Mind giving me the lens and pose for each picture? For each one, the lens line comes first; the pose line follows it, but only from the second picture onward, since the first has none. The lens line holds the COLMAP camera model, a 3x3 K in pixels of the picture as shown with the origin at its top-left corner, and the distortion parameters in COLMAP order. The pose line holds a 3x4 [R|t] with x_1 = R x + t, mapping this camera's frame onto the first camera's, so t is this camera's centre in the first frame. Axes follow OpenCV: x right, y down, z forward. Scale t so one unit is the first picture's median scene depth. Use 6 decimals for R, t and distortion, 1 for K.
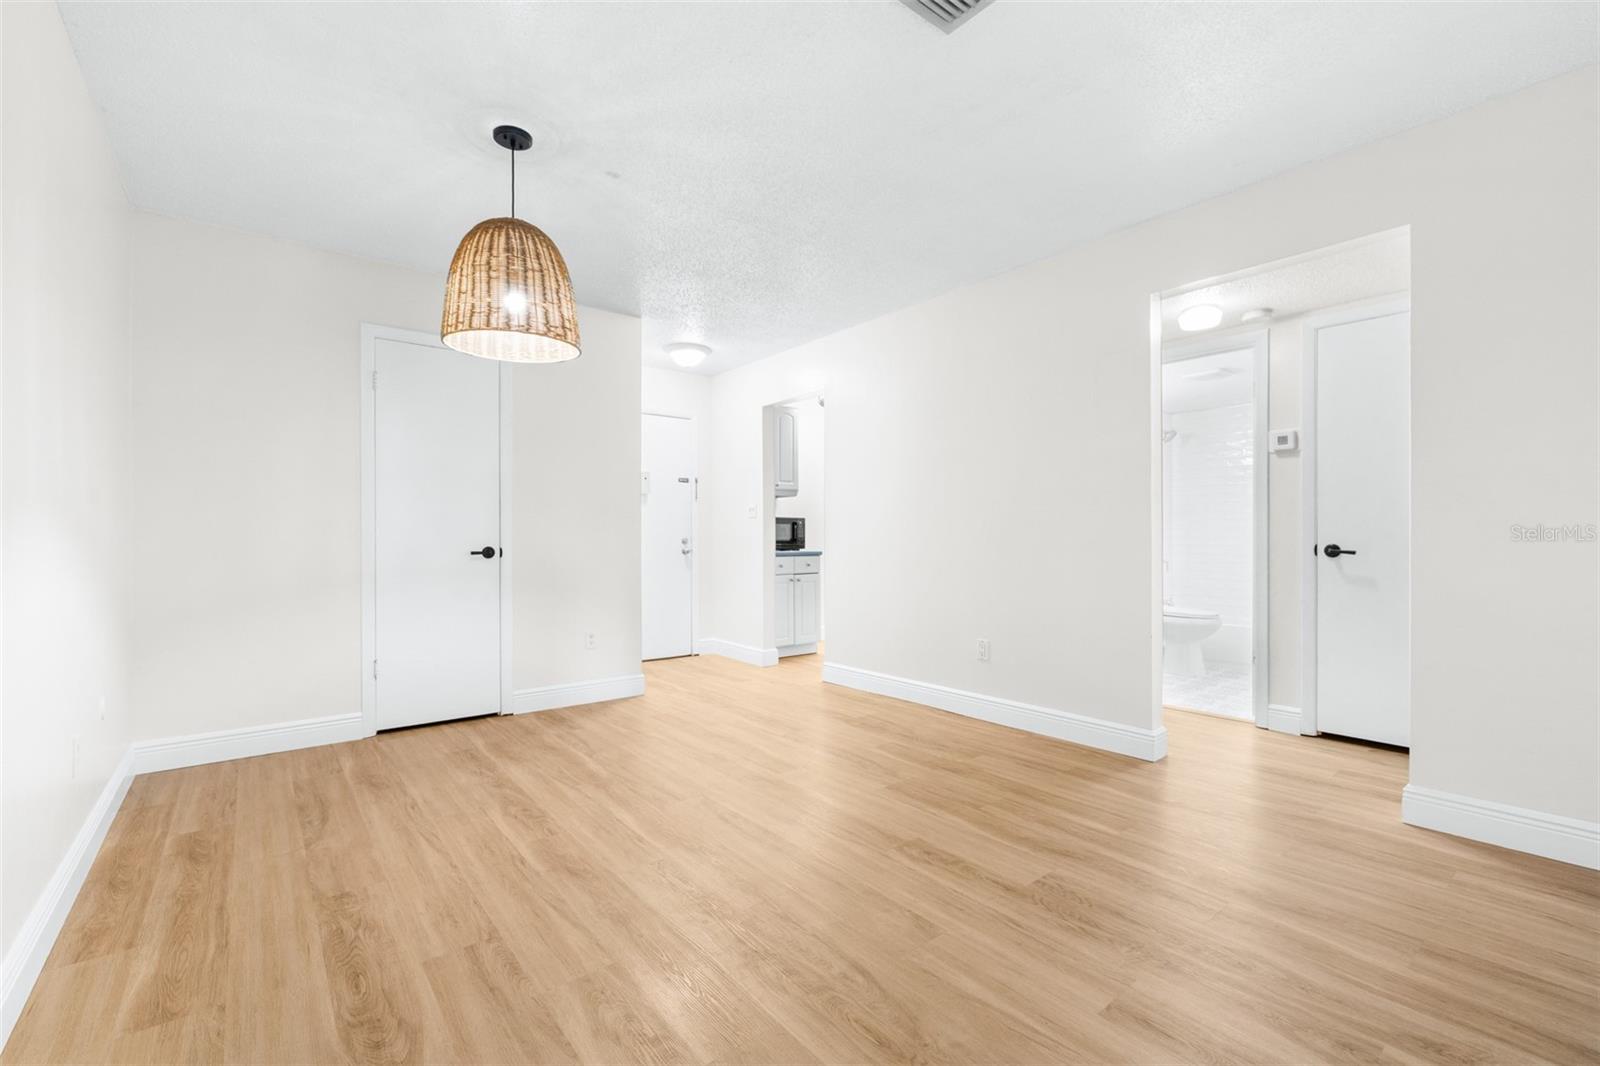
lens RADIAL K [[680.7, 0, 795.7], [0, 680.7, 538.8], [0, 0, 1]] dist [0.000548, -0.000106]
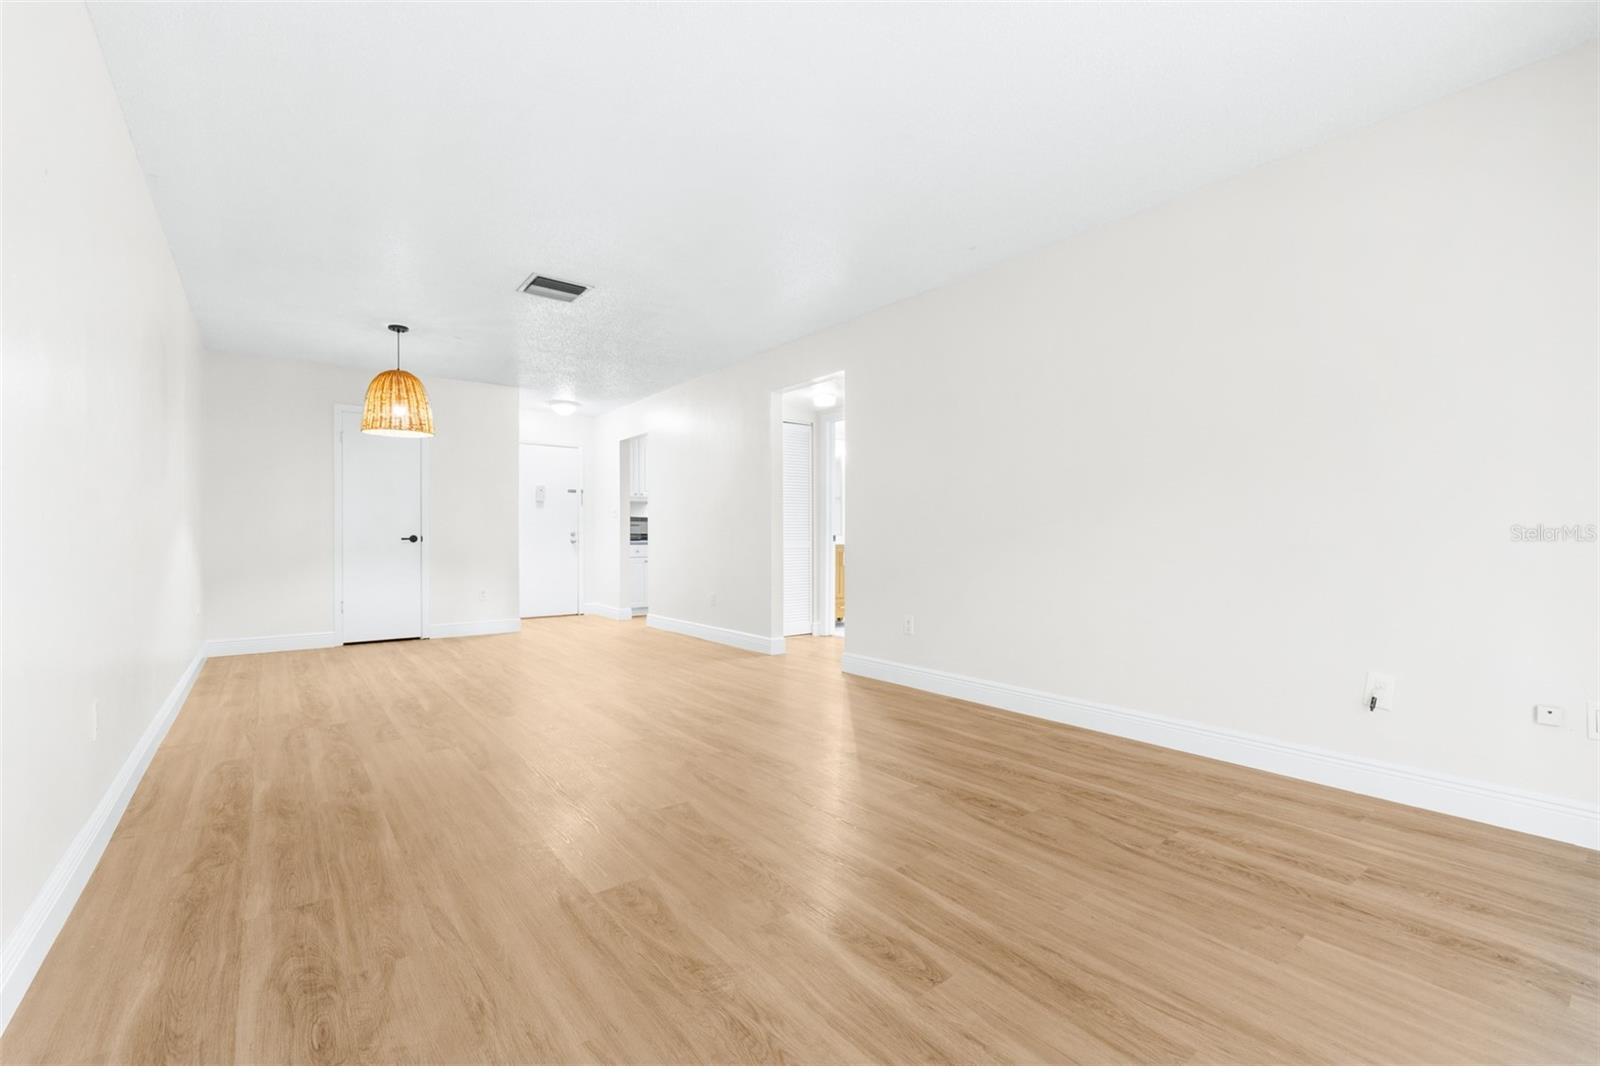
lens RADIAL K [[680.7, 0, 795.7], [0, 680.7, 538.8], [0, 0, 1]] dist [0.000548, -0.000106]
pose [[0.999807, 0.001113, -0.019612, 0.707563], [-0.001098, 0.999999, 0.000811, 0.024682], [0.019613, -0.000789, 0.999807, -0.875001]]
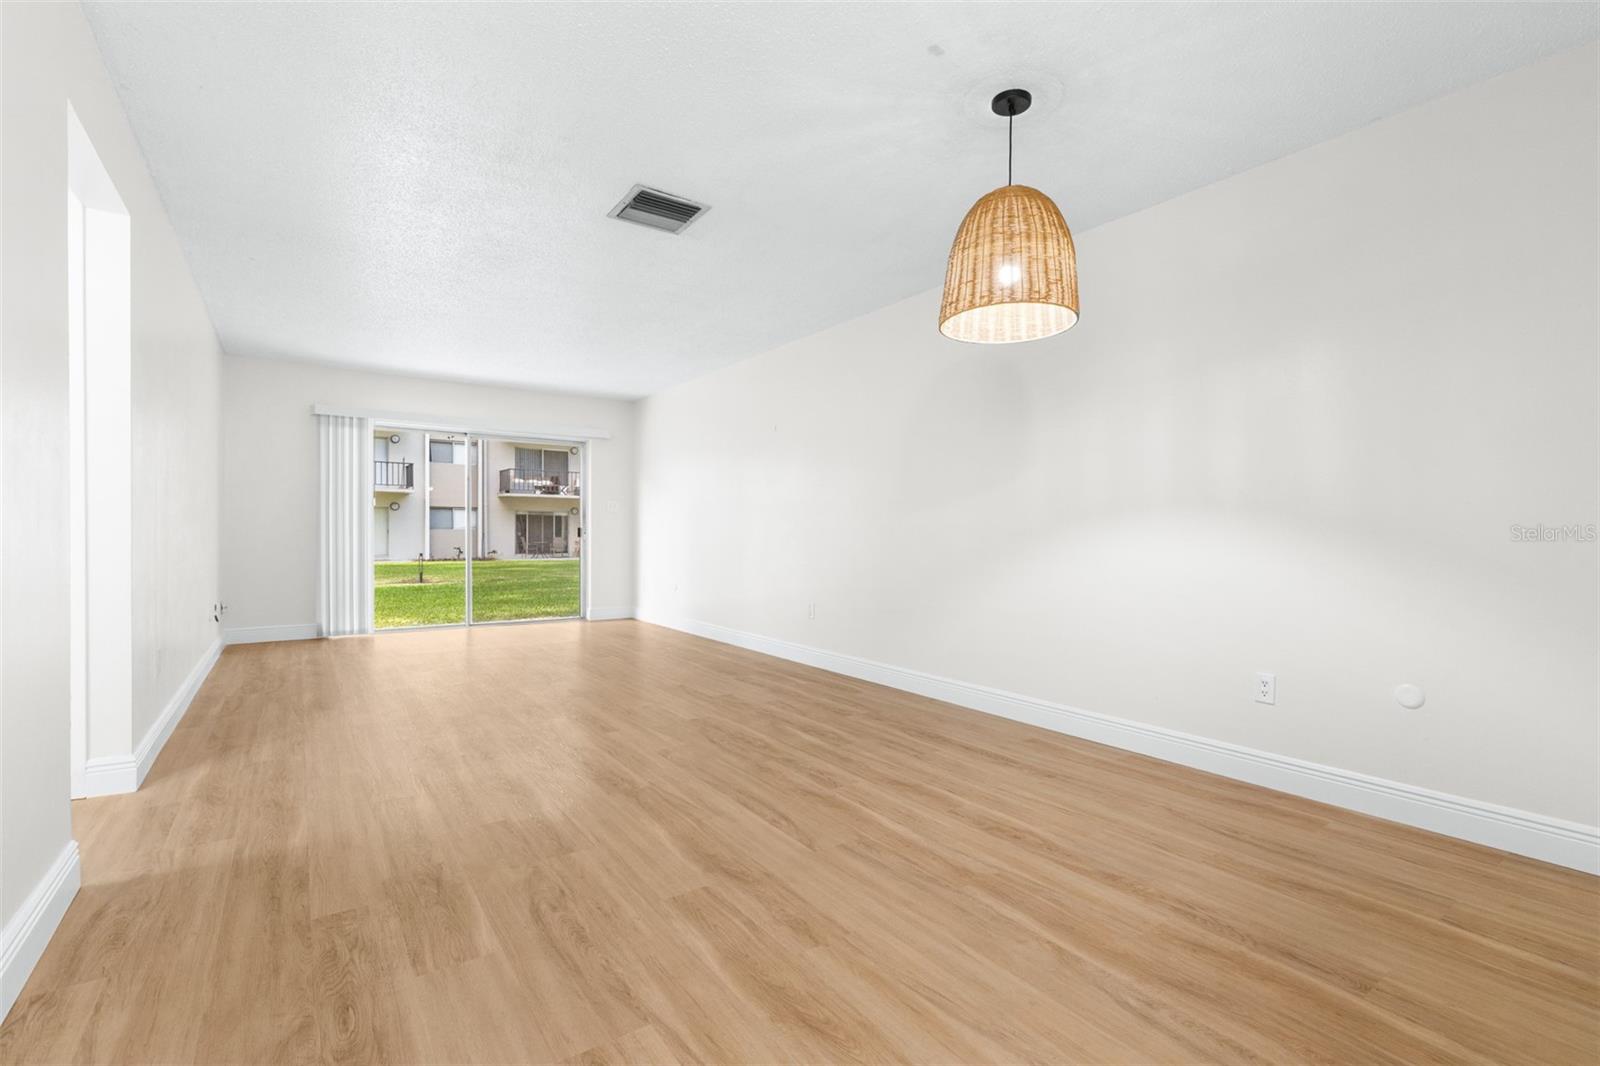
lens RADIAL K [[694.8, 0, 803.2], [0, 694.8, 539.3], [0, 0, 1]] dist [0.001560, -0.000435]
pose [[-0.998339, -0.007276, 0.057149, -0.163460], [-0.006839, 0.999946, 0.007849, 0.013842], [-0.057203, 0.007445, -0.998335, 1.775049]]
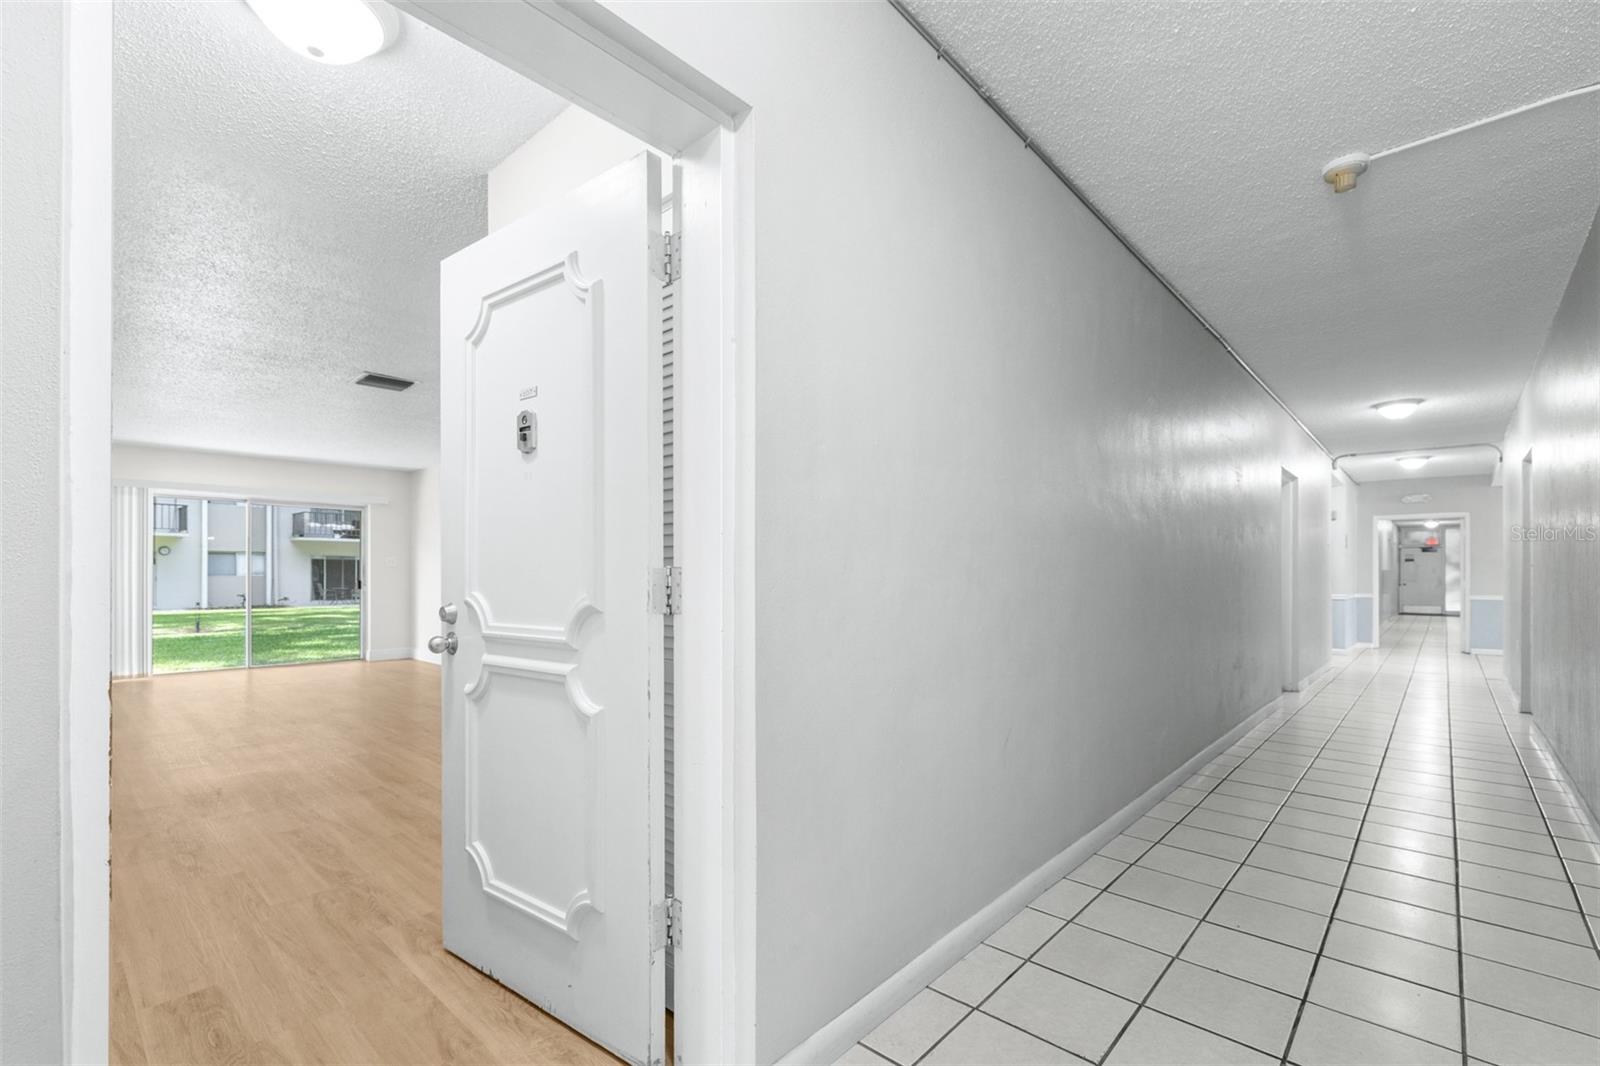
lens RADIAL K [[698.9, 0, 799.1], [0, 698.9, 569.1], [0, 0, 1]] dist [-0.001104, -0.000580]
pose [[-0.988276, -0.000429, -0.152676, -0.644772], [0.000579, 0.999978, -0.006562, -0.037854], [0.152675, -0.006573, -0.988255, 2.578181]]
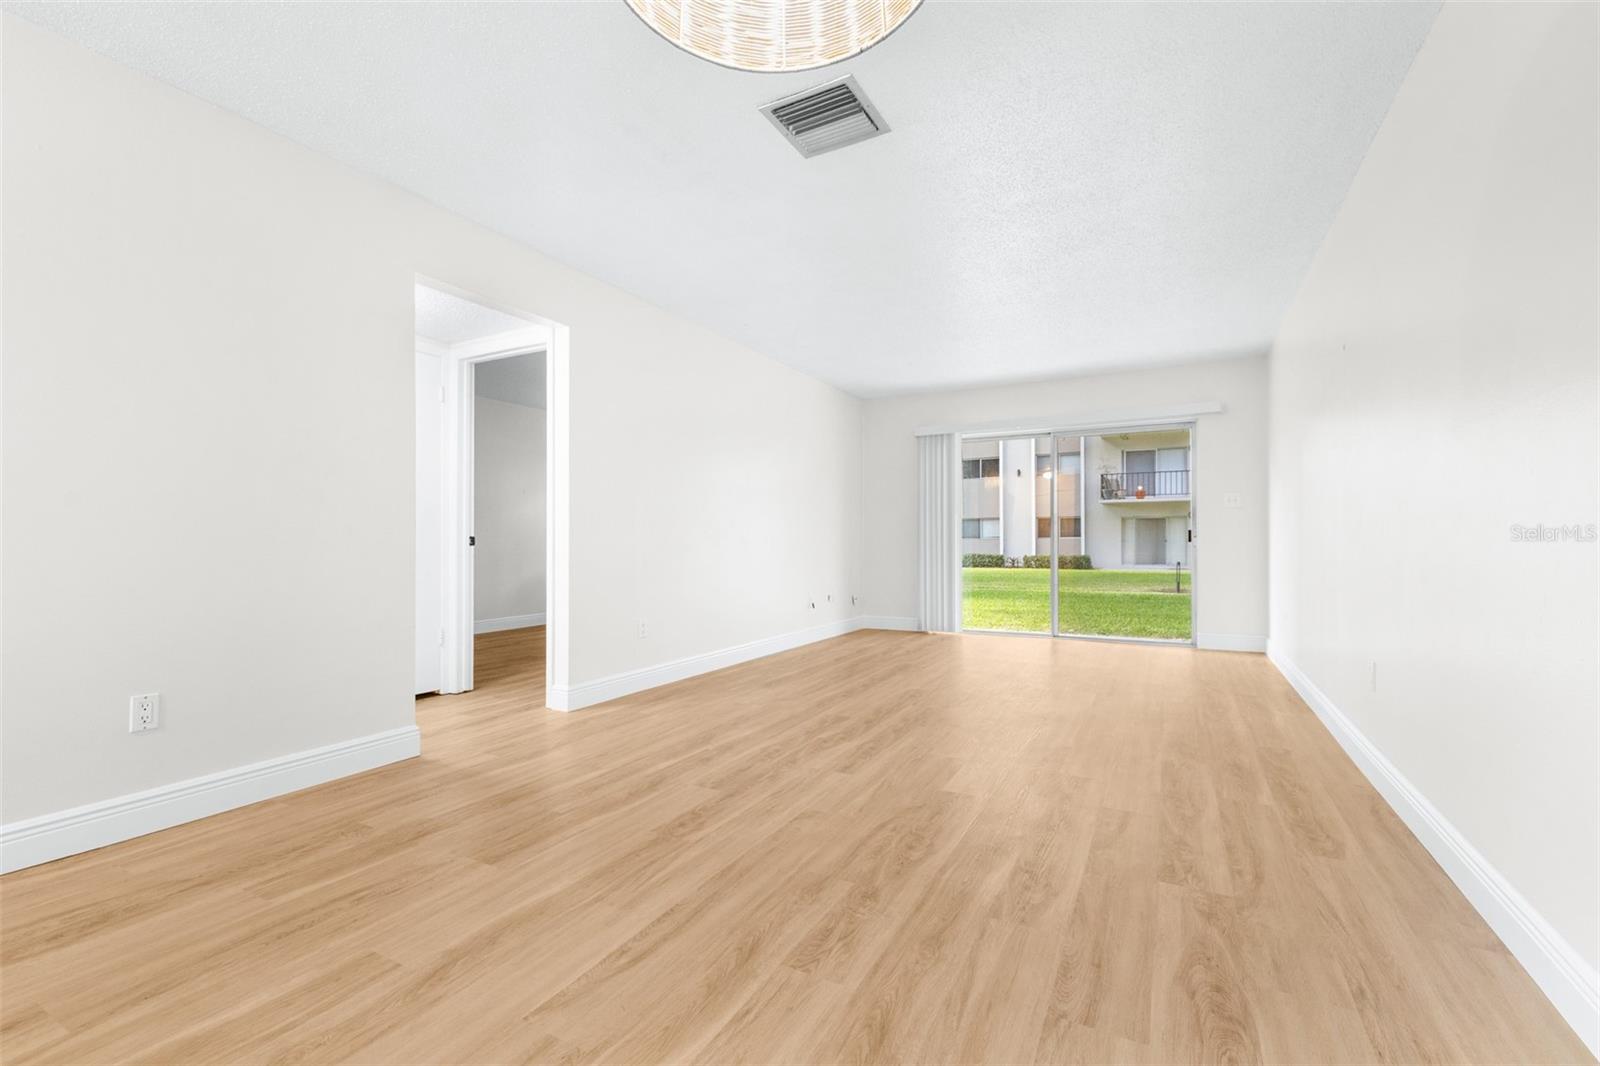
lens RADIAL K [[694.8, 0, 803.2], [0, 694.8, 539.3], [0, 0, 1]] dist [0.001560, -0.000435]
pose [[-0.396364, 0.006530, 0.918070, -0.673583], [0.004892, 0.999976, -0.005000, 0.032472], [-0.918080, 0.002509, -0.396386, 1.004017]]
